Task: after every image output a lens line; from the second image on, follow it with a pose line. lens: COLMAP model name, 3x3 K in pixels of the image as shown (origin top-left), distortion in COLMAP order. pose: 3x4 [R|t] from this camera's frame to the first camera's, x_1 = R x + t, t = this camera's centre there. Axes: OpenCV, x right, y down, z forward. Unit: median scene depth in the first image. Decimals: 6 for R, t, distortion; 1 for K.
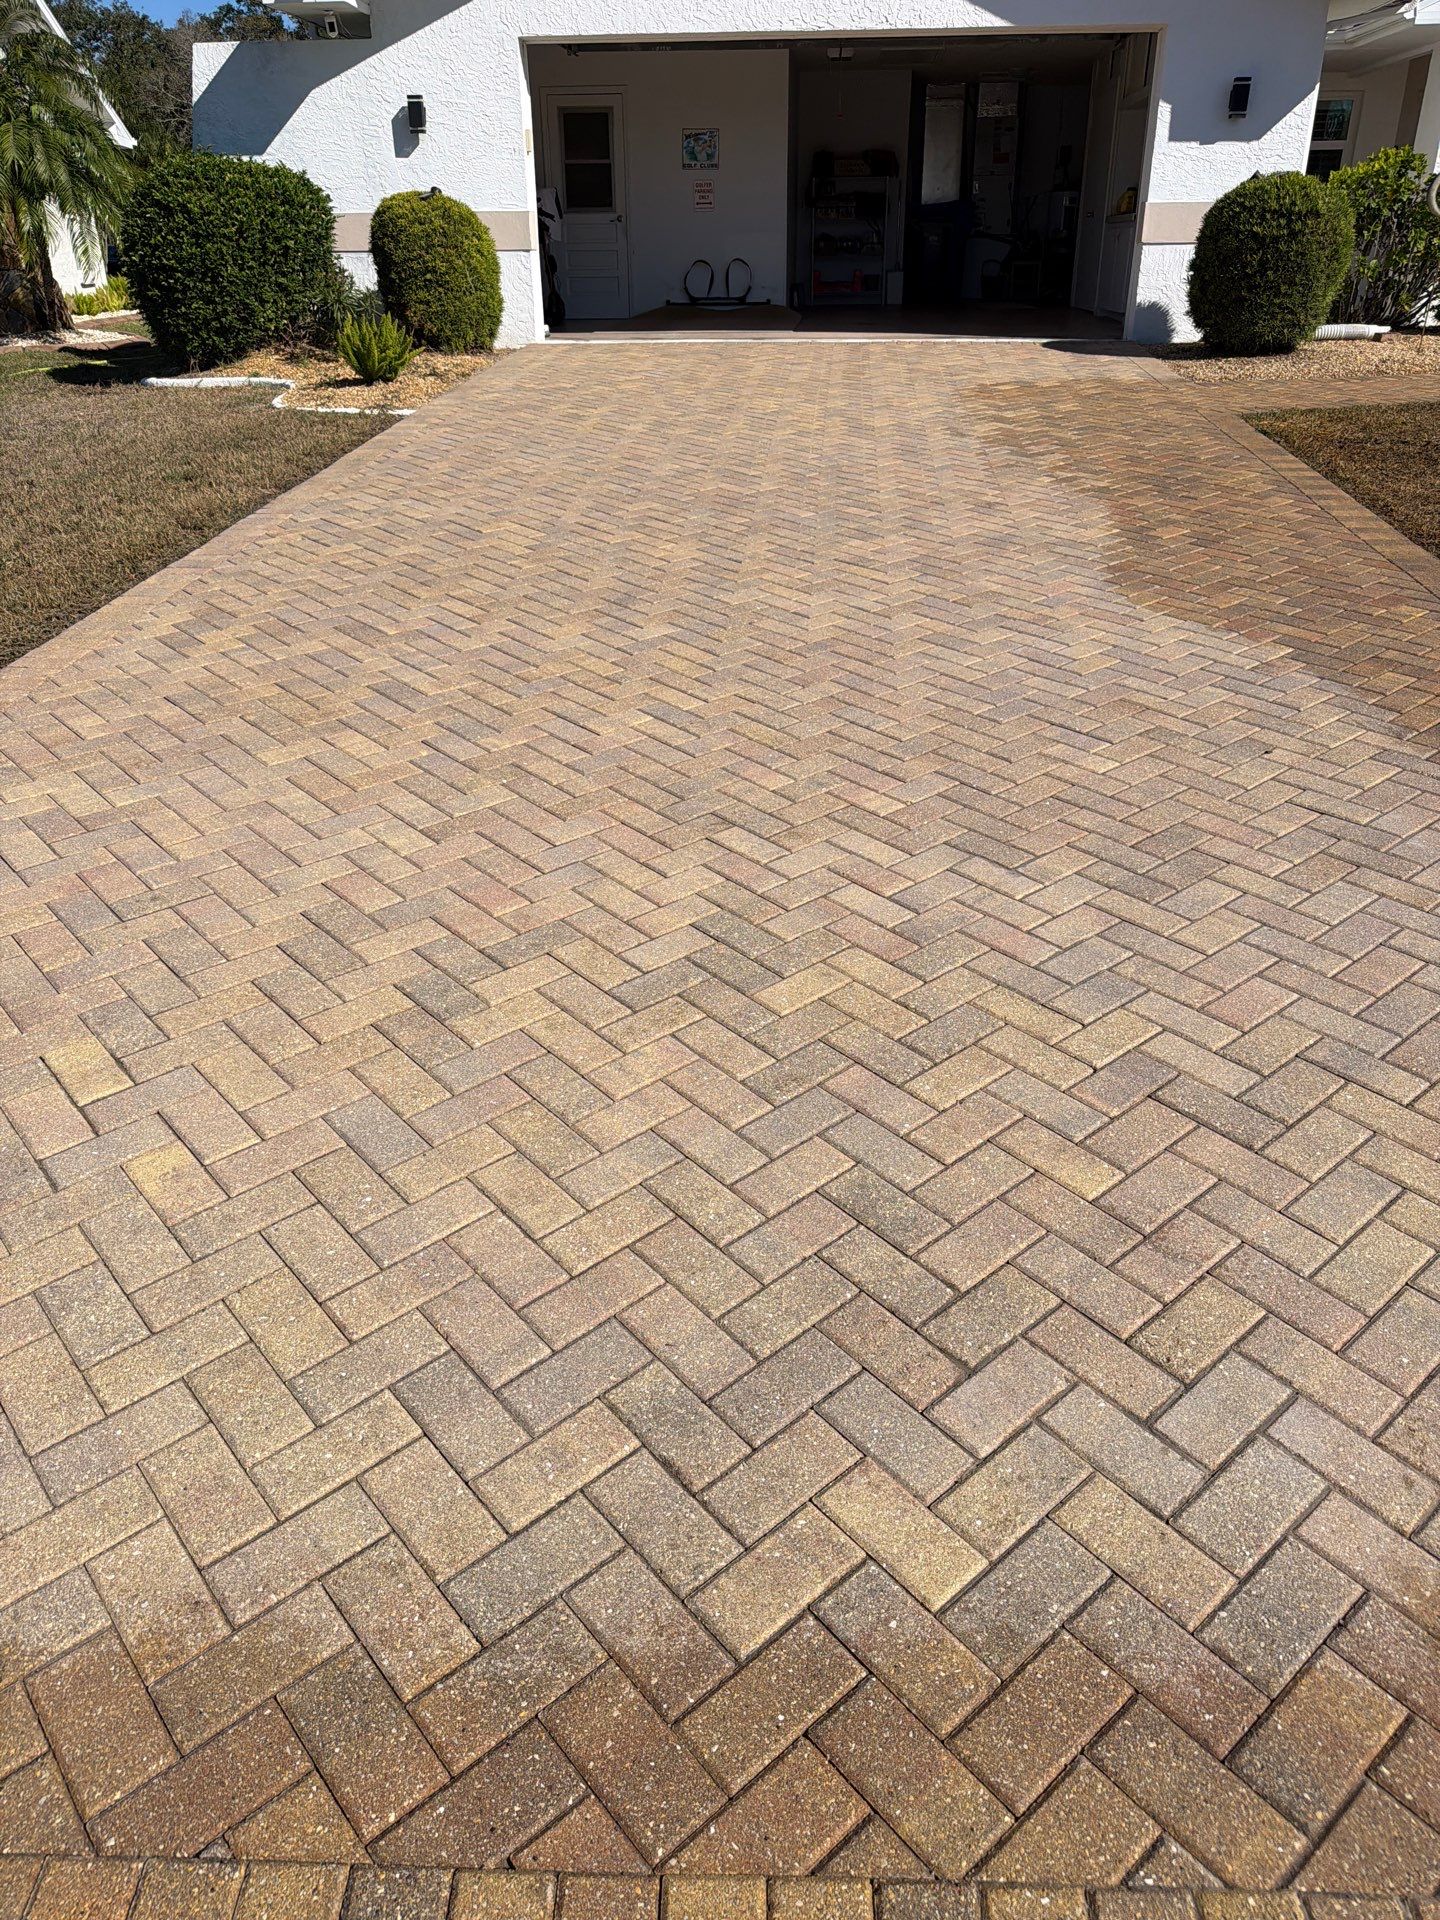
lens RADIAL K [[1360.3, 0, 716.5], [0, 1360.3, 961.1], [0, 0, 1]] dist [0.015925, -0.023864]
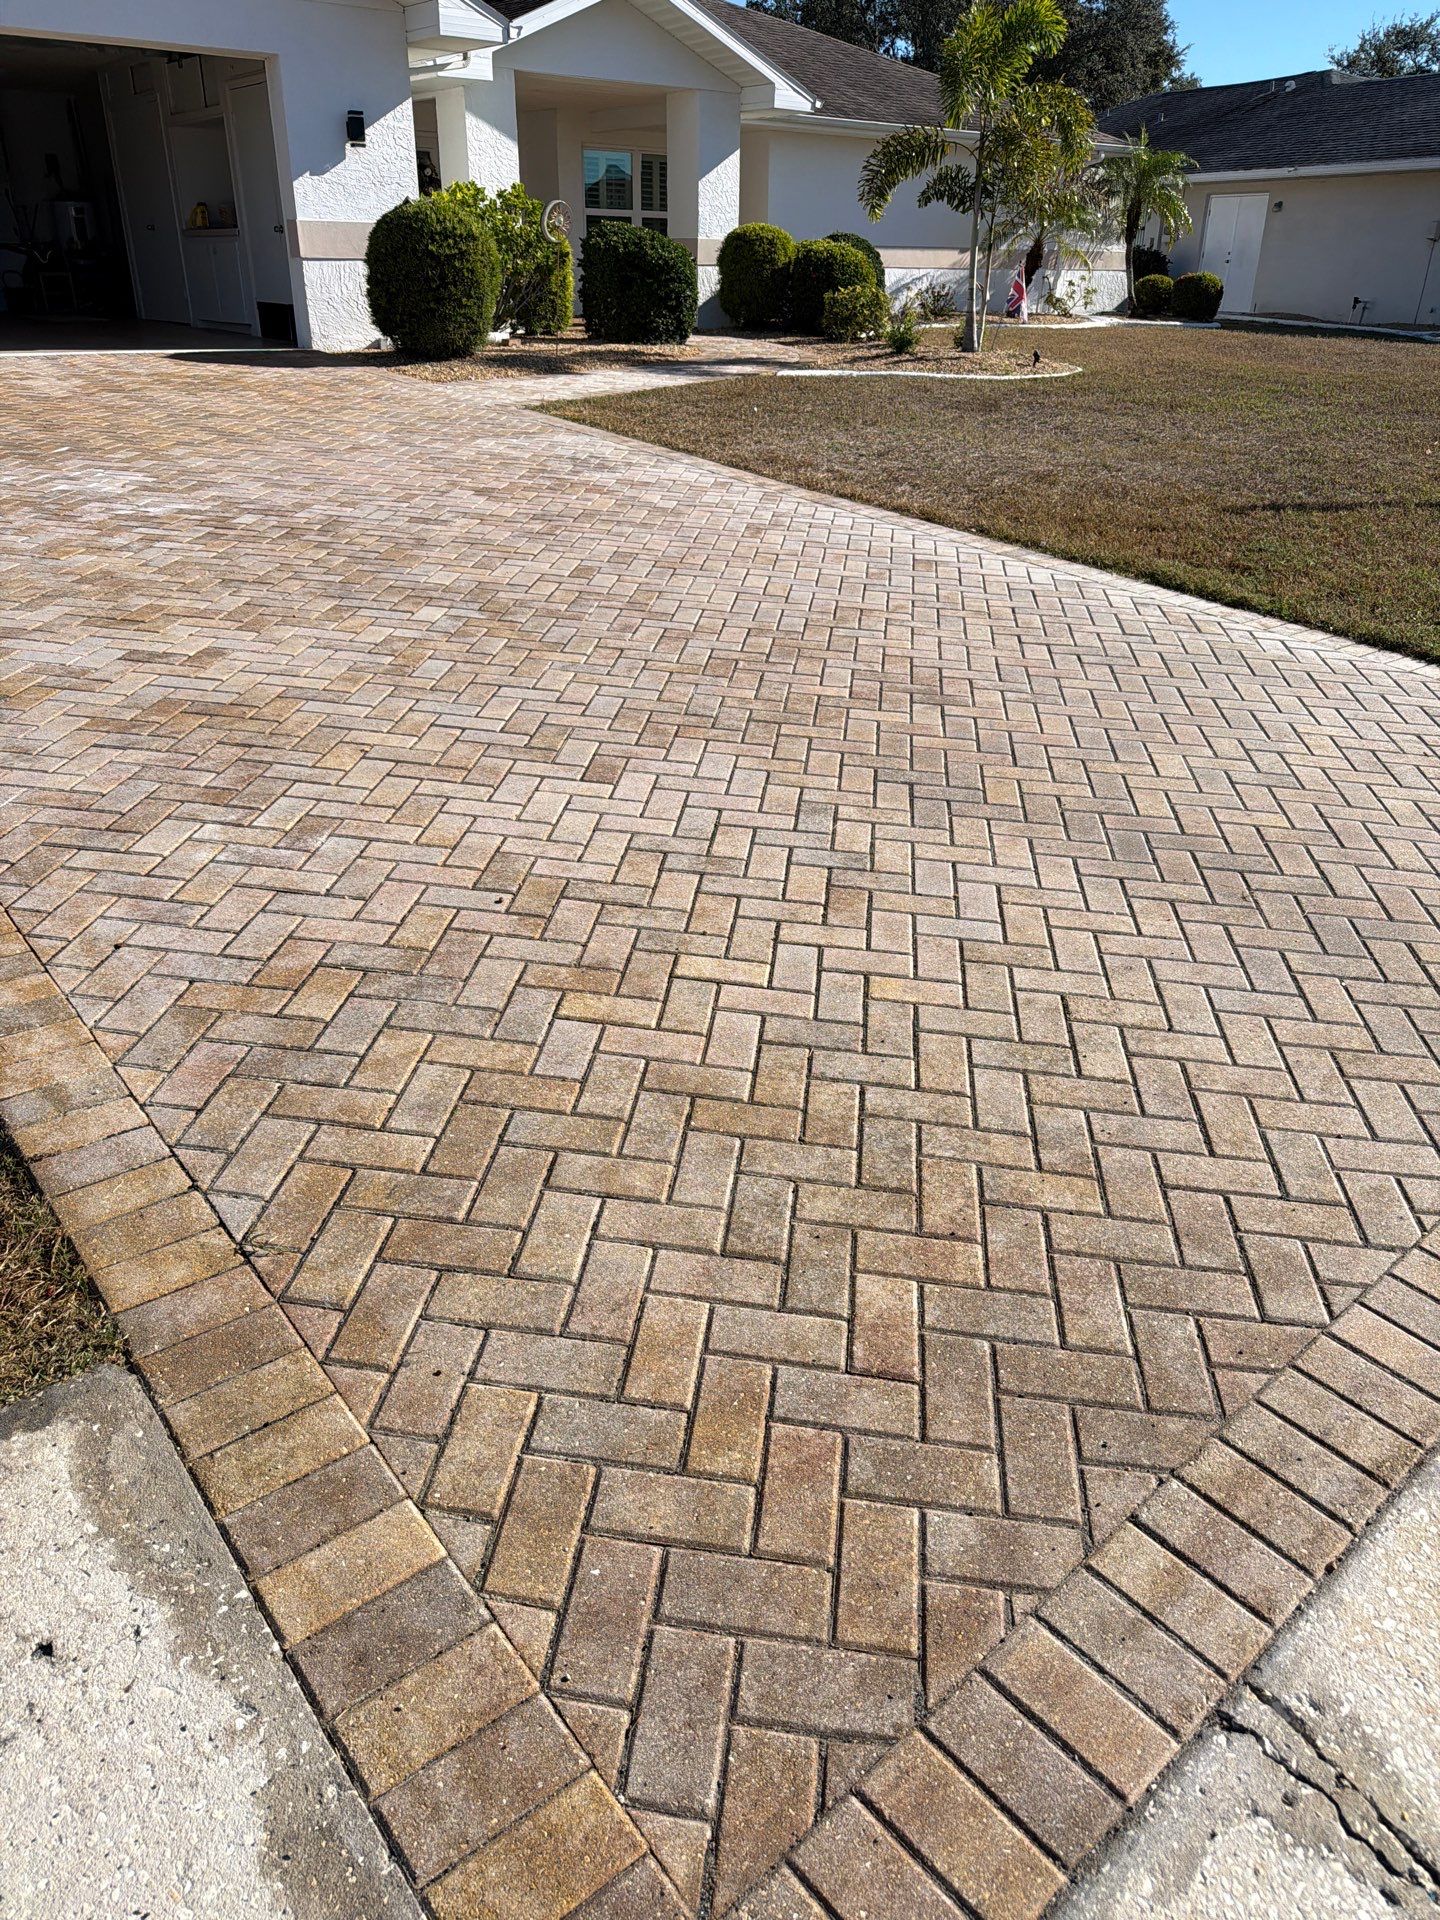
lens RADIAL K [[1360.3, 0, 732.1], [0, 1360.3, 959.6], [0, 0, 1]] dist [0.015925, -0.023864]
pose [[0.727517, -0.292659, 0.620540, -0.272261], [0.298167, 0.949448, 0.098210, -0.009087], [-0.617913, 0.113576, 0.778000, 0.023451]]
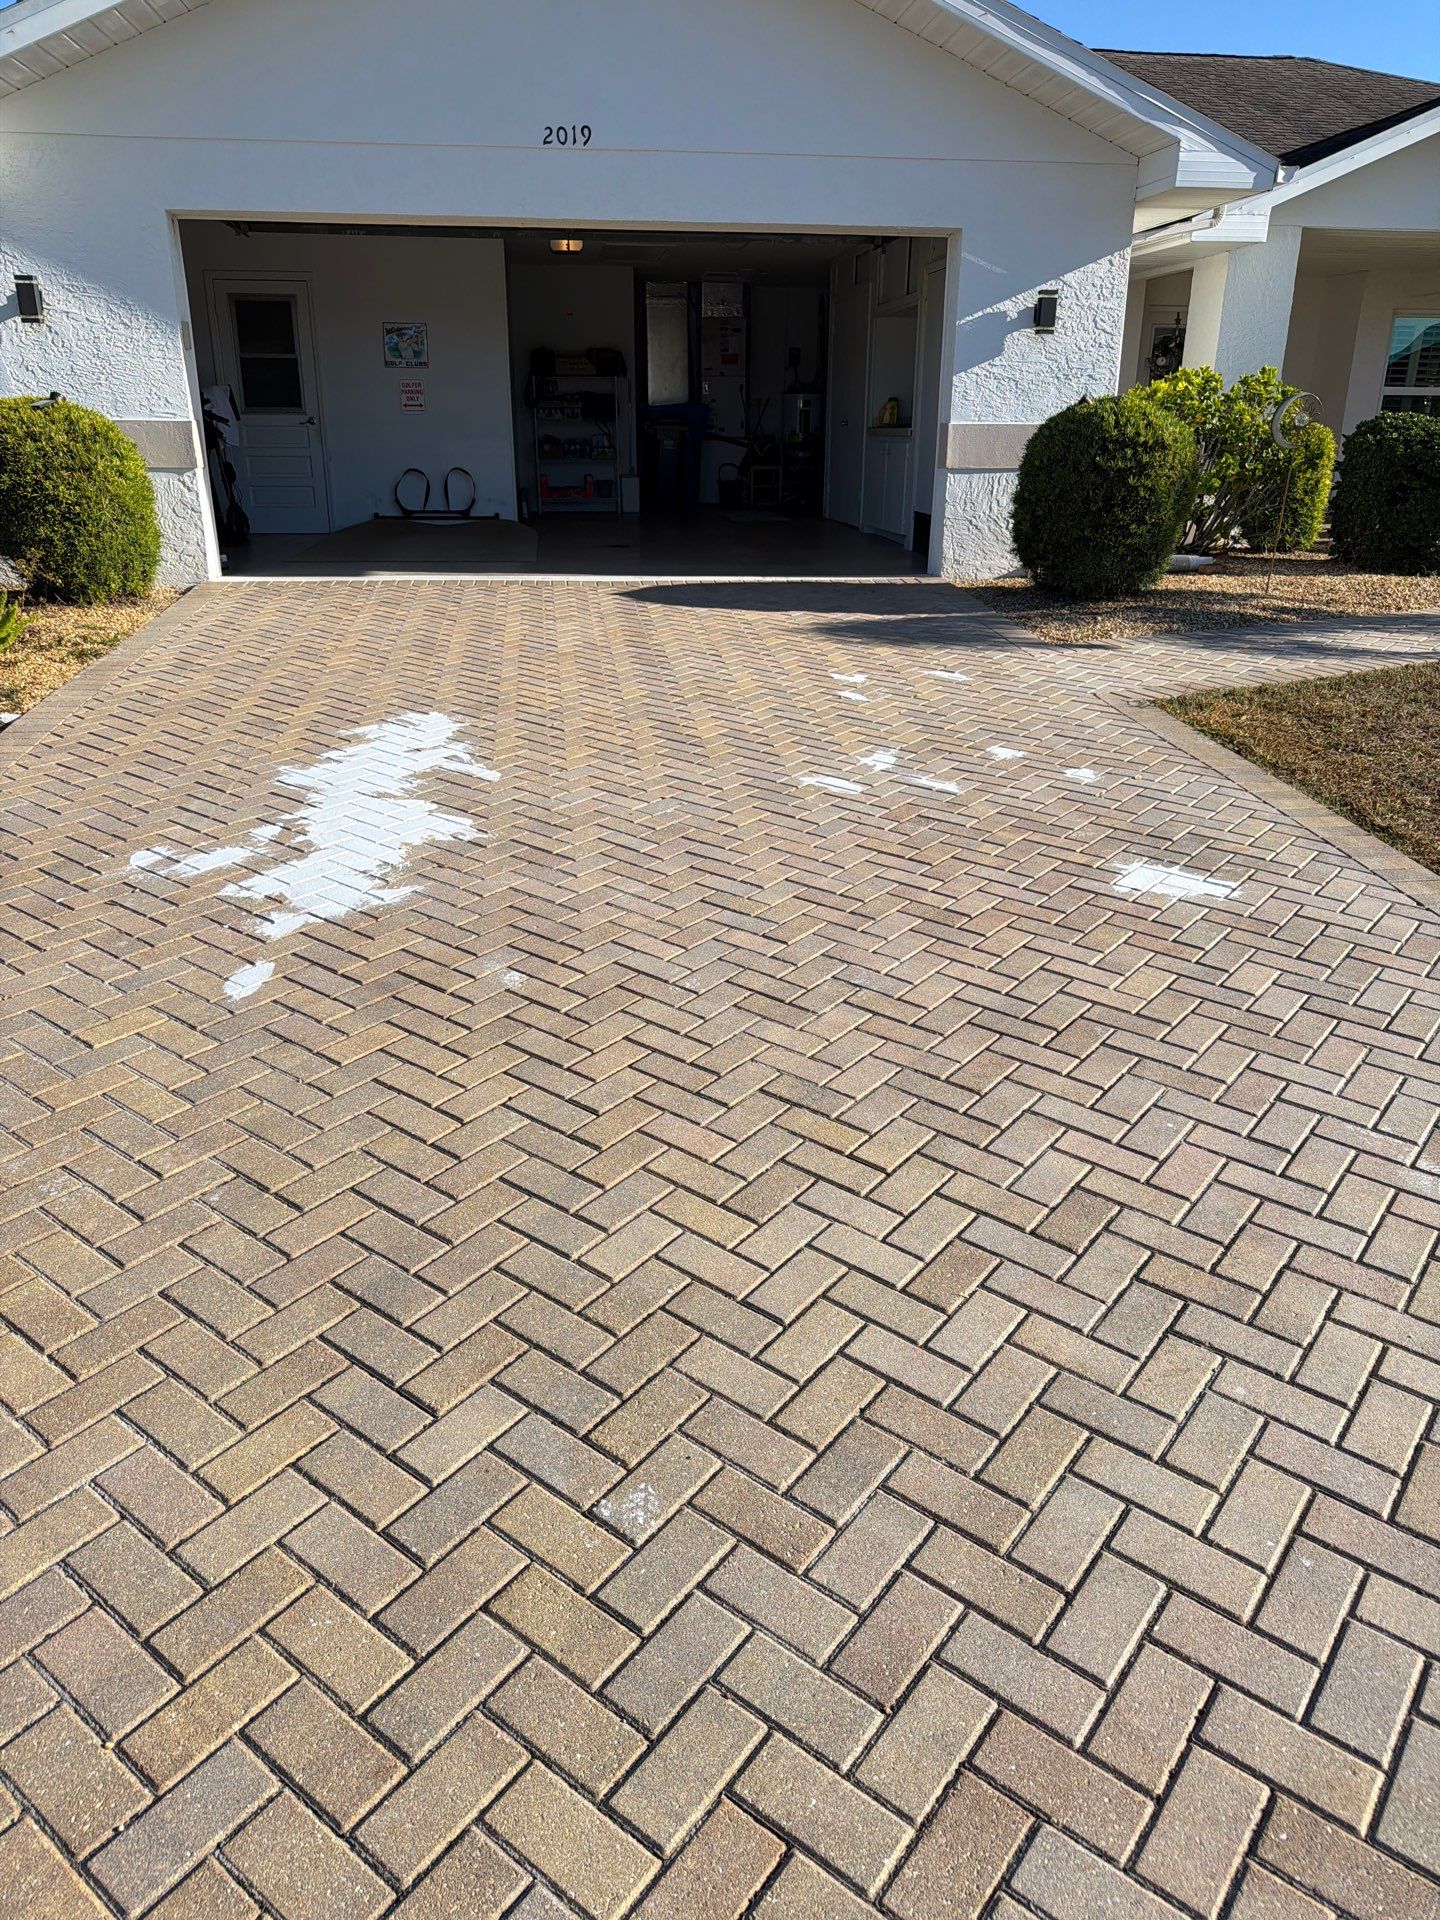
lens RADIAL K [[1360.3, 0, 716.2], [0, 1360.3, 951.8], [0, 0, 1]] dist [0.015925, -0.023864]
pose [[0.978017, -0.062905, 0.198811, -0.019782], [0.084625, 0.991105, -0.102709, -0.153260], [-0.190582, 0.117275, 0.974641, 0.233771]]
